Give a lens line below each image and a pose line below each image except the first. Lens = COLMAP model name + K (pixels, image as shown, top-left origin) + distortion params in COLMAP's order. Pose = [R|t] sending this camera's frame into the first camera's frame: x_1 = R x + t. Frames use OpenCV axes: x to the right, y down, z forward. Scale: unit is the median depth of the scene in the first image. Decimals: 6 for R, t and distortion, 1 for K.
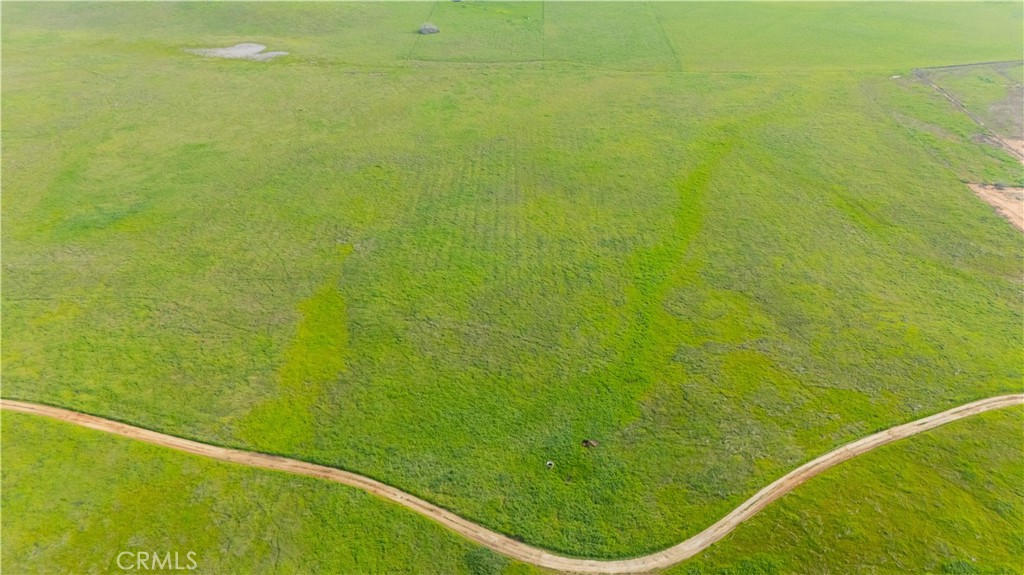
lens RADIAL K [[748.8, 0, 506.1], [0, 748.8, 294.9], [0, 0, 1]] dist [0.076855, -0.074533]
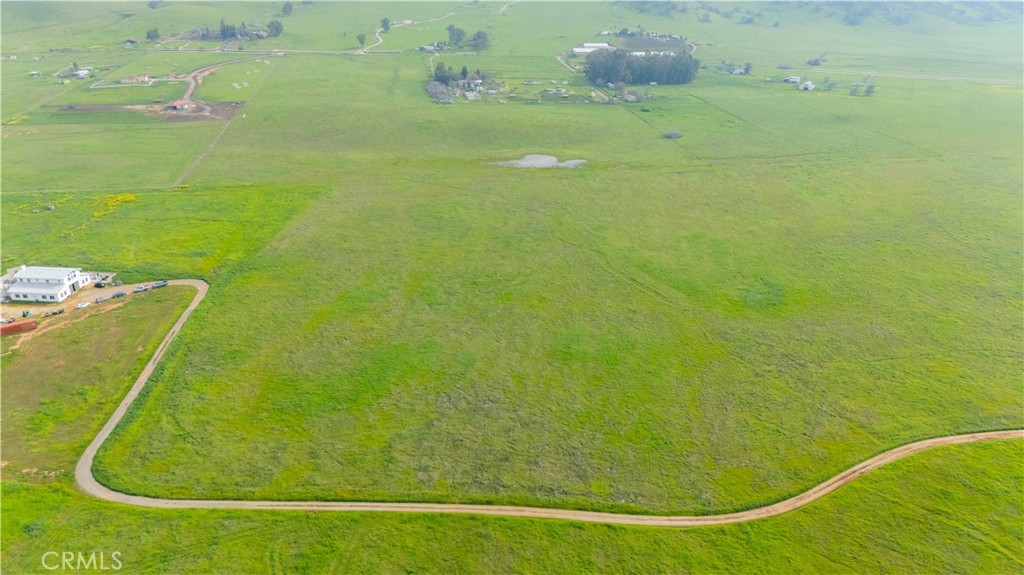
lens RADIAL K [[748.8, 0, 506.8], [0, 748.8, 288.3], [0, 0, 1]] dist [0.076855, -0.074533]
pose [[0.981131, -0.076040, 0.177764, -0.820661], [0.101698, 0.984916, -0.139992, 0.001237], [-0.164437, 0.155429, 0.974065, -0.003194]]
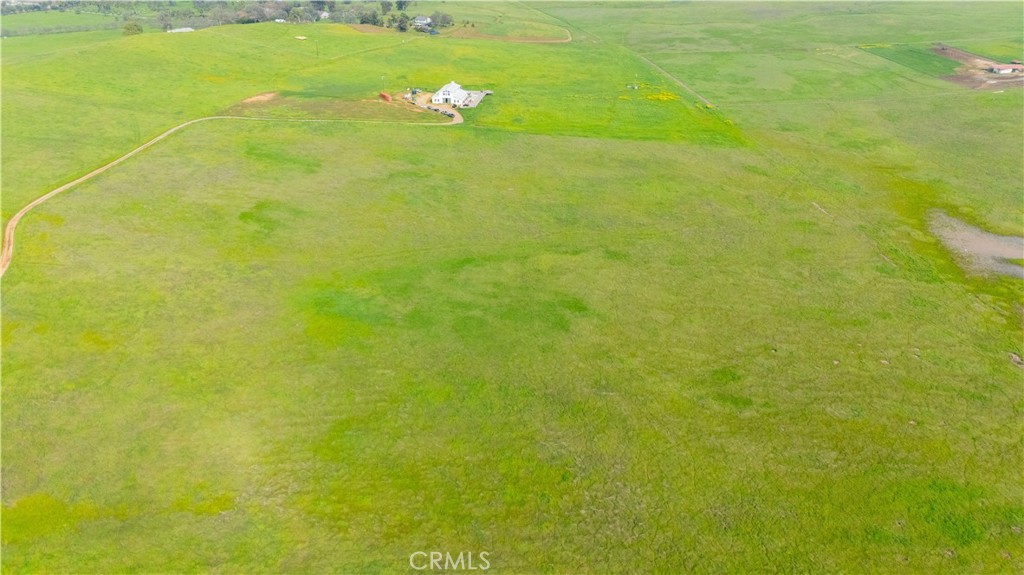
lens RADIAL K [[748.8, 0, 510.7], [0, 748.8, 287.4], [0, 0, 1]] dist [0.076855, -0.074533]
pose [[0.143561, 0.461948, -0.875211, 0.230311], [-0.526941, 0.784264, 0.327511, -0.402021], [0.837690, 0.414167, 0.356009, 0.622976]]
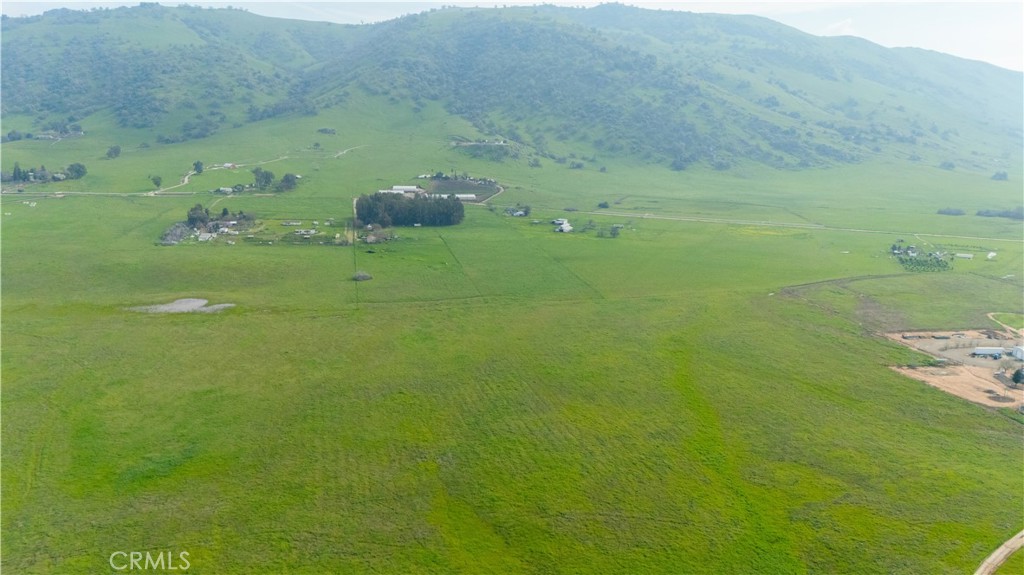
lens RADIAL K [[748.8, 0, 506.2], [0, 748.8, 296.6], [0, 0, 1]] dist [0.076855, -0.074533]
pose [[0.968366, -0.055049, 0.243387, -0.244808], [0.127720, 0.947262, -0.293909, 0.025710], [-0.214372, 0.315697, 0.924327, -0.040737]]
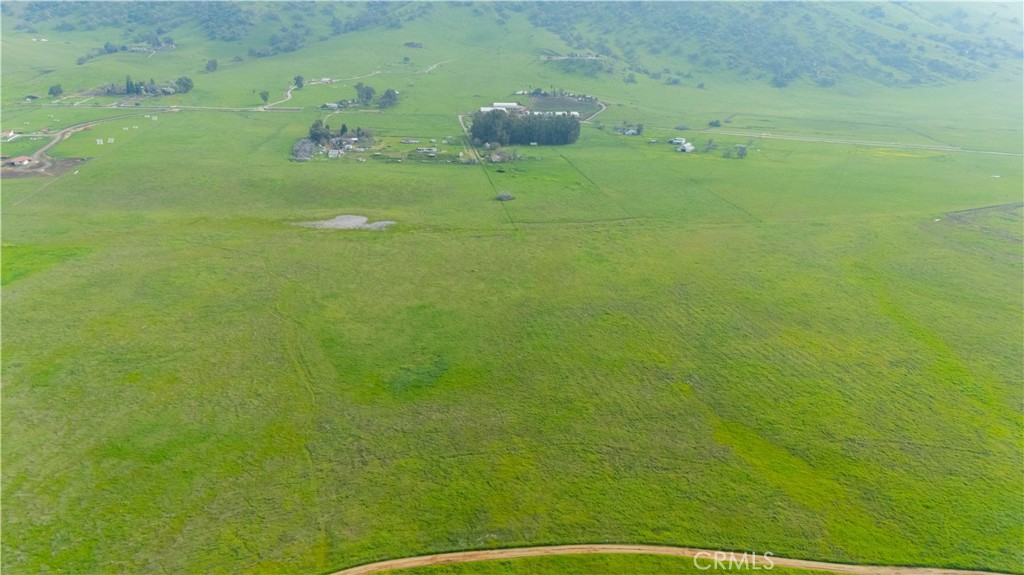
lens RADIAL K [[748.8, 0, 505.8], [0, 748.8, 292.1], [0, 0, 1]] dist [0.076855, -0.074533]
pose [[0.982638, -0.056199, 0.176817, -0.442963], [0.092427, 0.974624, -0.203878, 0.001750], [-0.160872, 0.216681, 0.962896, -0.005692]]
